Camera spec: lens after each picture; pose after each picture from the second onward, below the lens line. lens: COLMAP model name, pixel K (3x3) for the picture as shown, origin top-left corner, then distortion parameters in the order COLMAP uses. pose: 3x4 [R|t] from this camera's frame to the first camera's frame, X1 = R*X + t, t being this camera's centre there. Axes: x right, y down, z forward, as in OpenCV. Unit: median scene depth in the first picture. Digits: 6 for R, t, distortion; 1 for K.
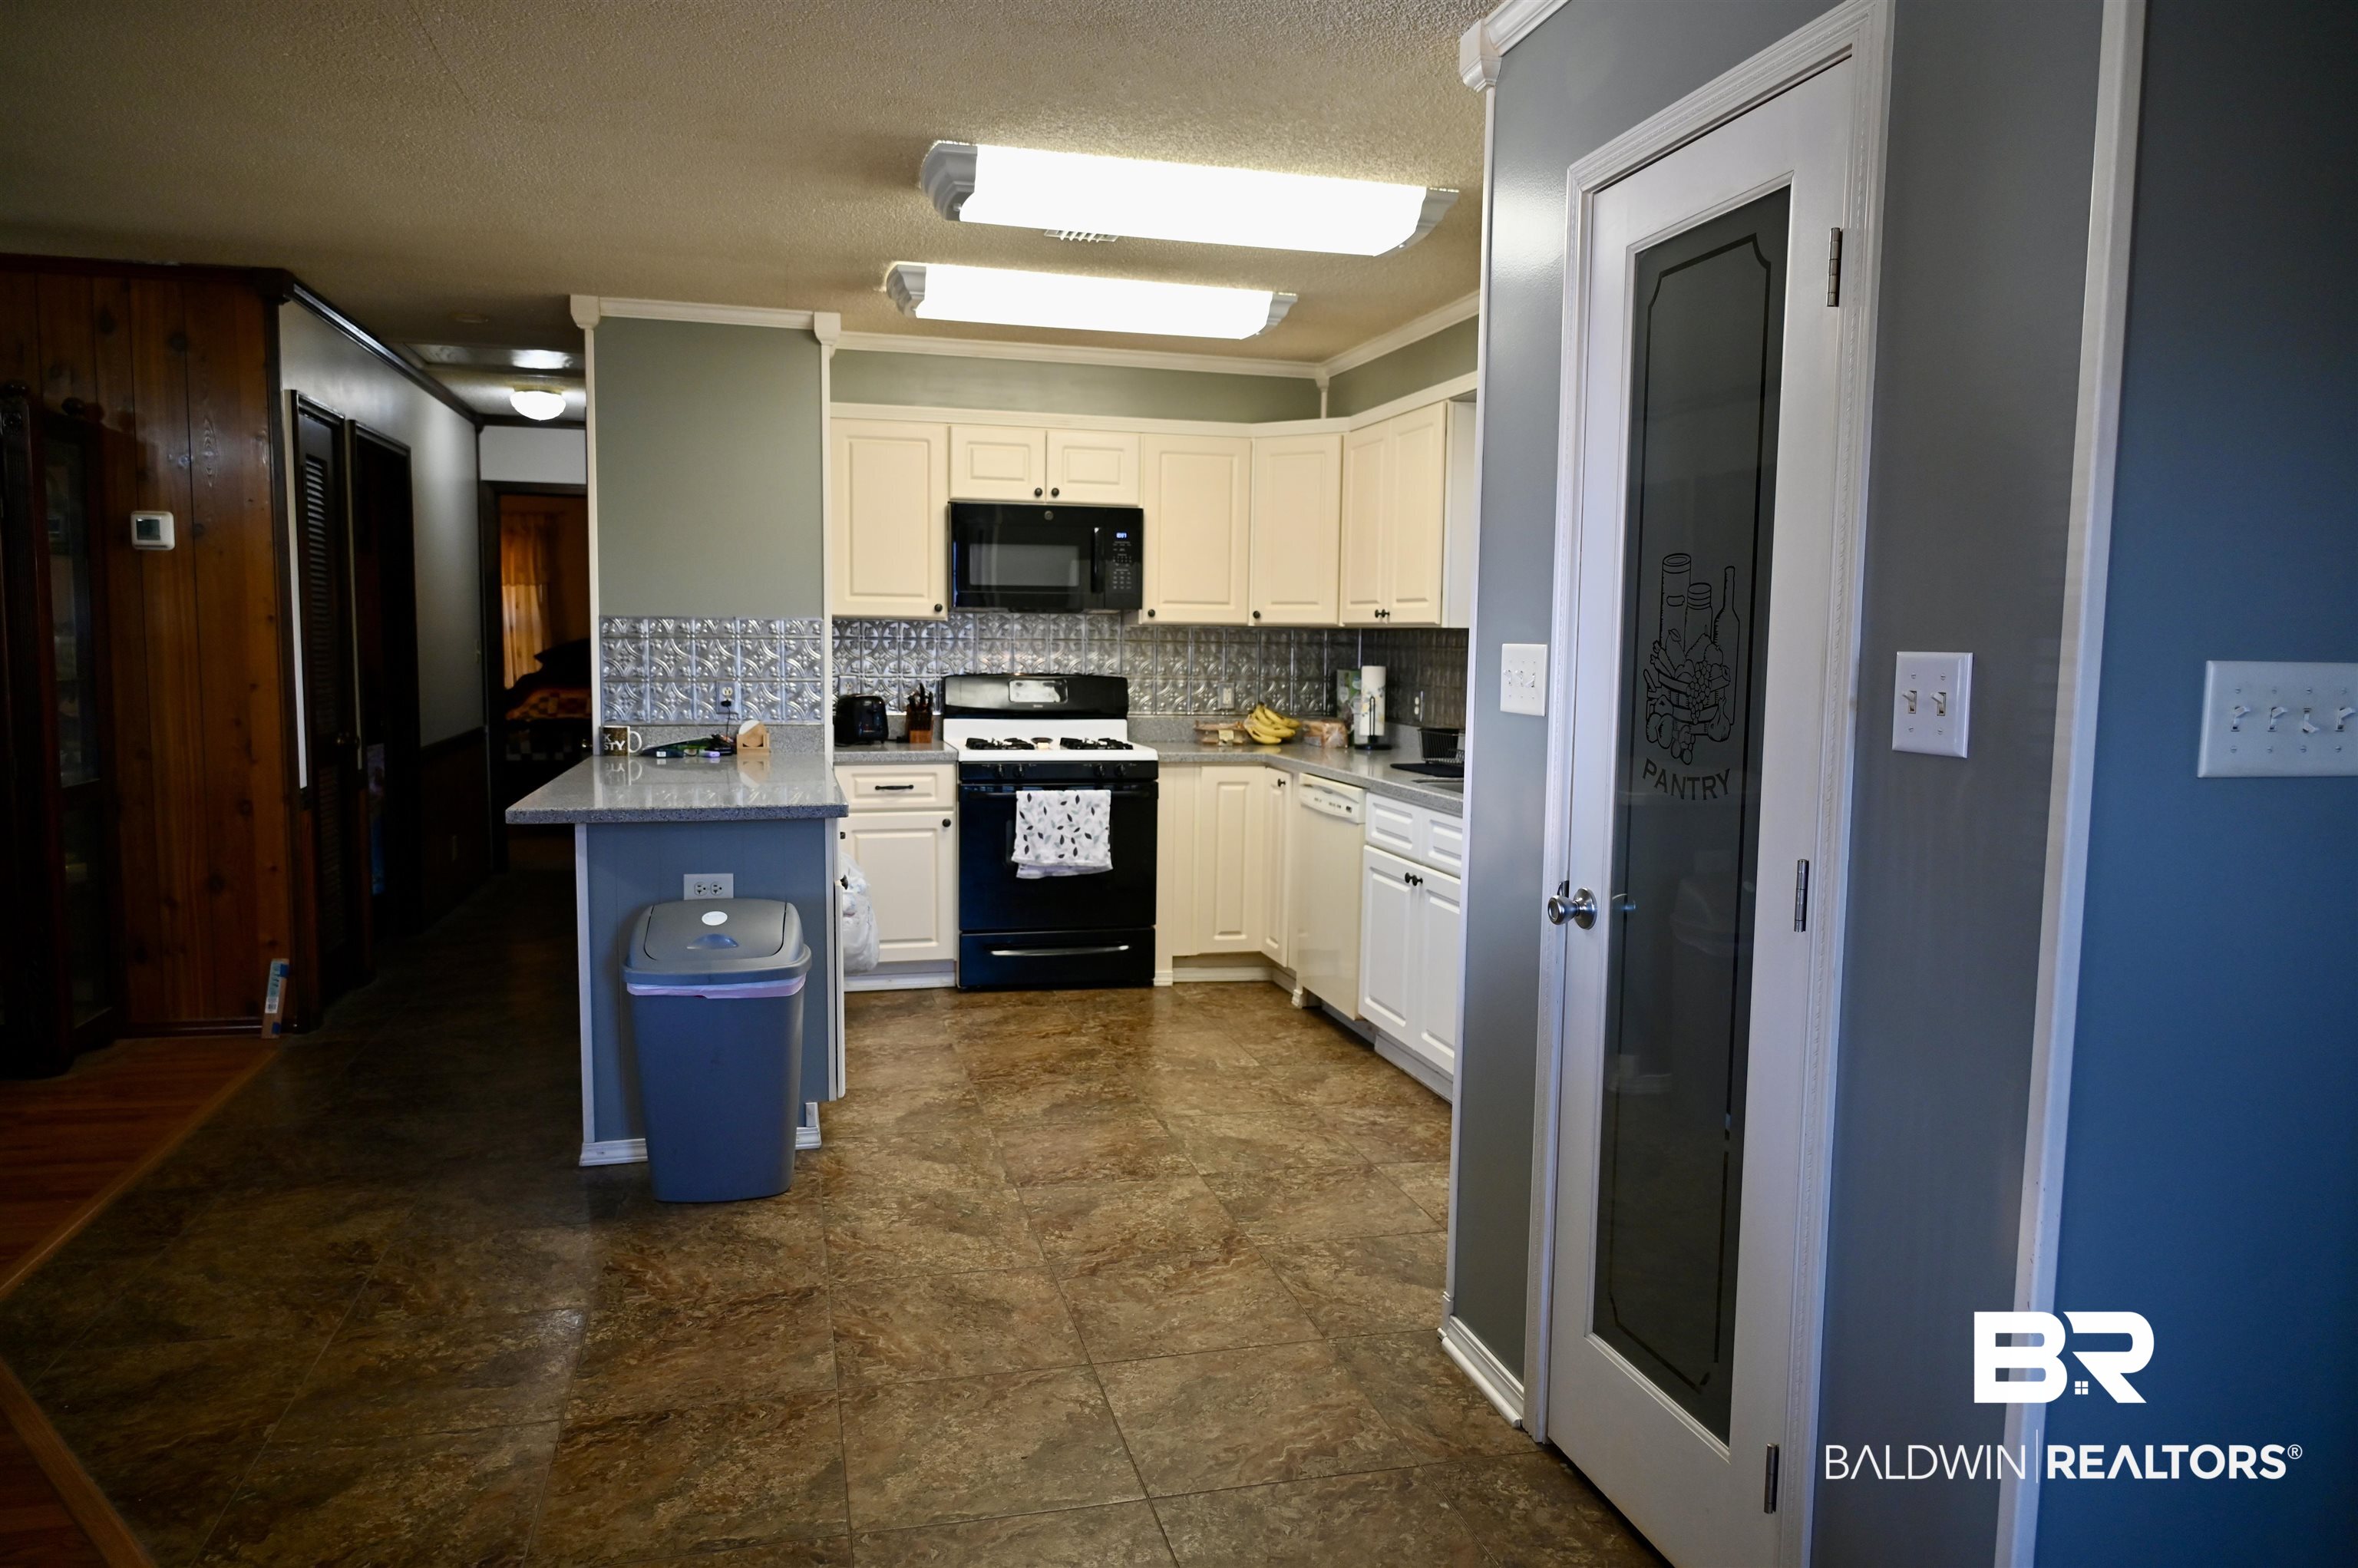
lens RADIAL K [[1544.4, 0, 1178.9], [0, 1544.4, 783.7], [0, 0, 1]] dist [0.000974, -0.004262]
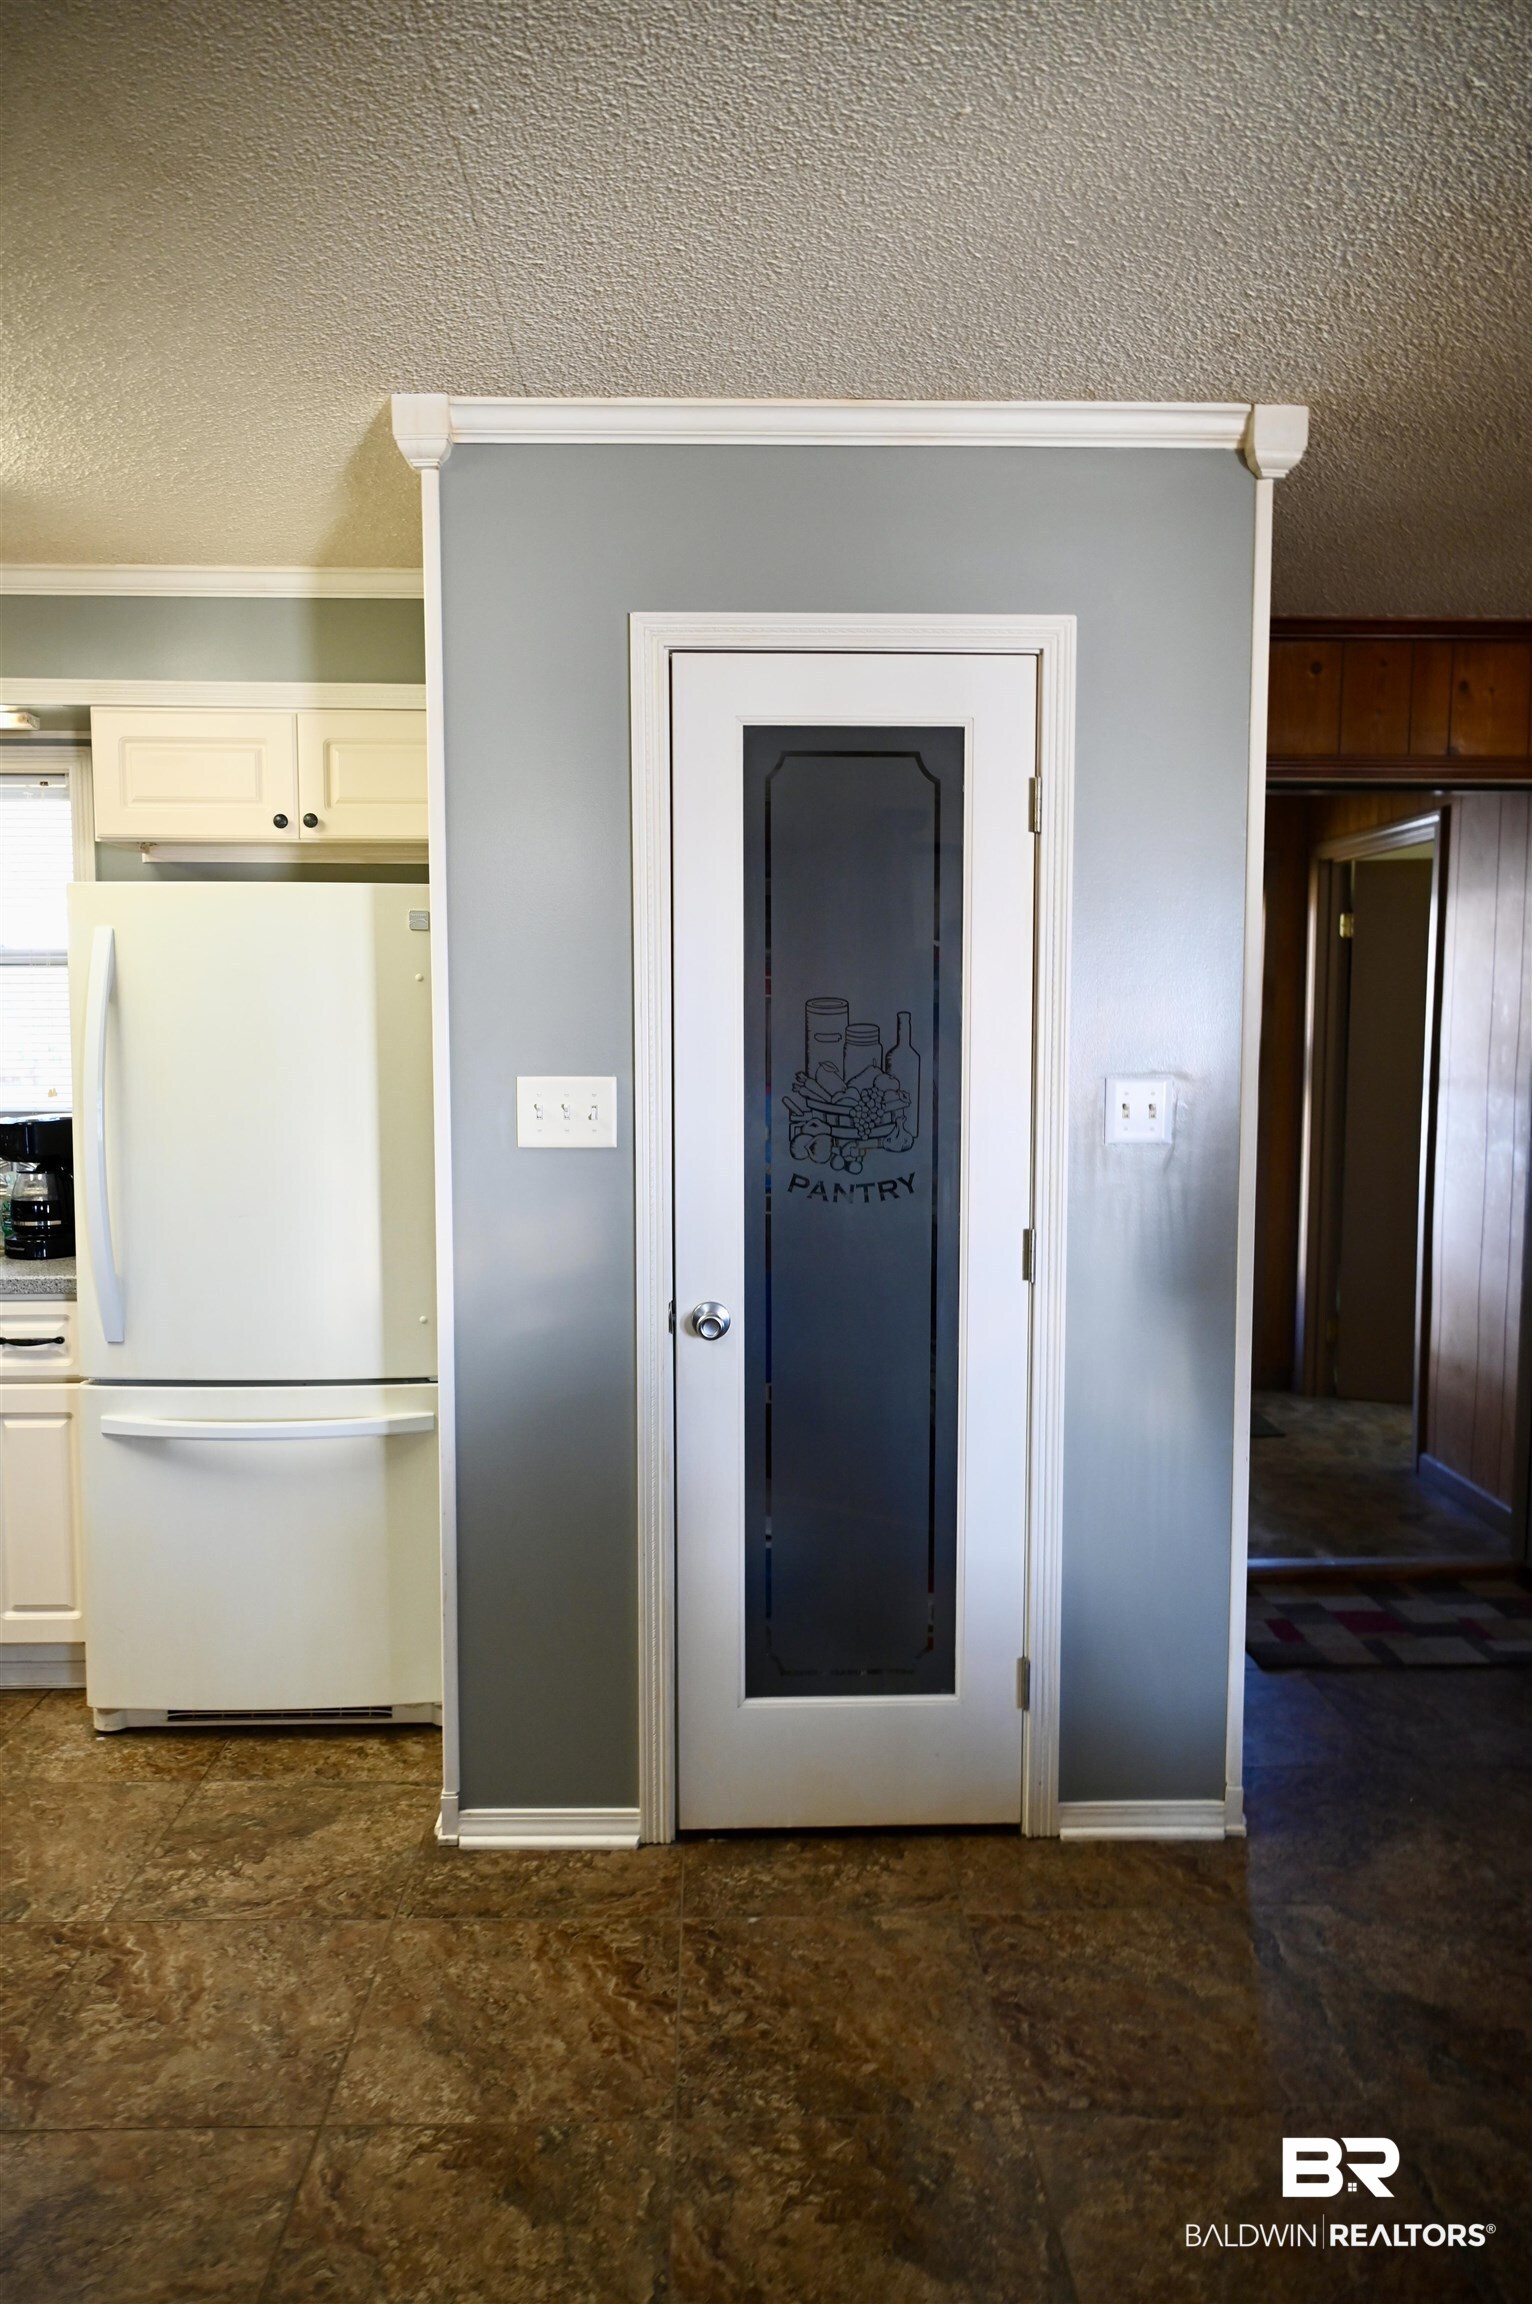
lens RADIAL K [[1509.2, 0, 760.8], [0, 1509.2, 1153.4], [0, 0, 1]] dist [0.000974, -0.004262]
pose [[0.217742, -0.094069, 0.971463, -0.347076], [0.093180, 0.992802, 0.075250, -0.051902], [-0.971548, 0.074136, 0.224940, 0.338036]]
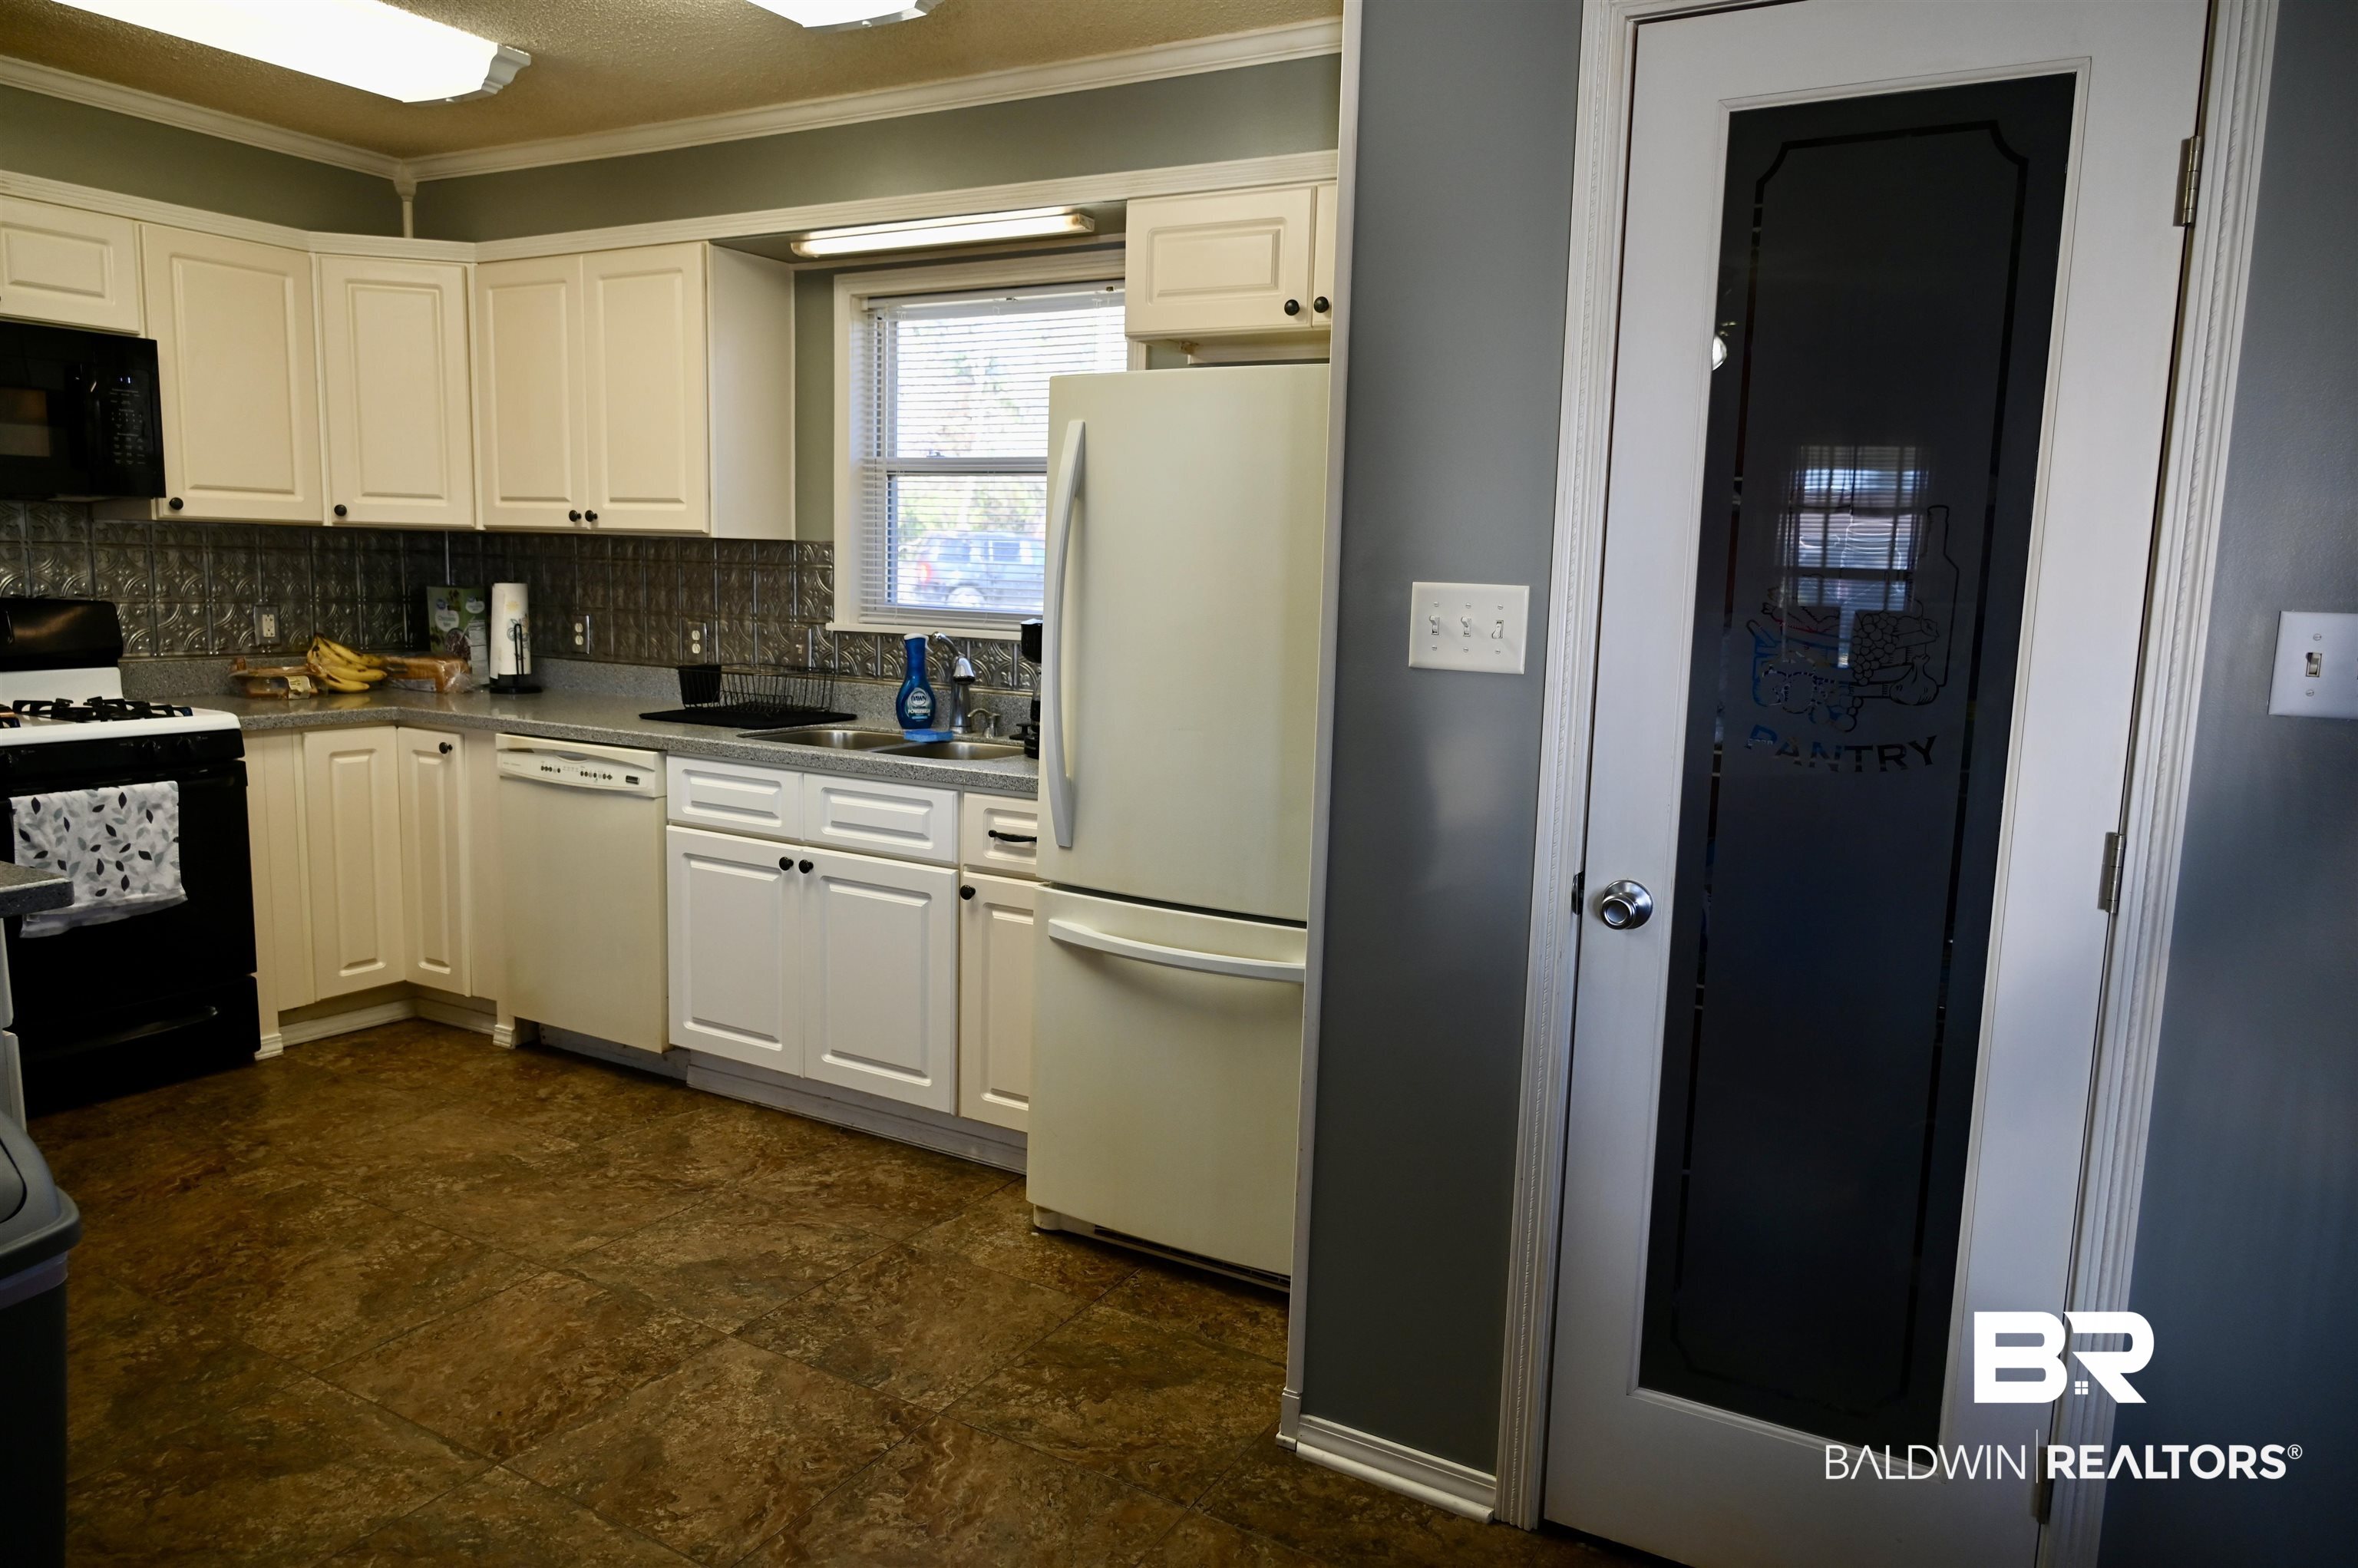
lens RADIAL K [[1544.4, 0, 1173.7], [0, 1544.4, 782.9], [0, 0, 1]] dist [0.000974, -0.004262]
pose [[0.697623, -0.095671, 0.710048, -0.233049], [0.049466, 0.995111, 0.085480, -0.032157], [-0.714755, -0.024509, 0.698945, 0.277305]]
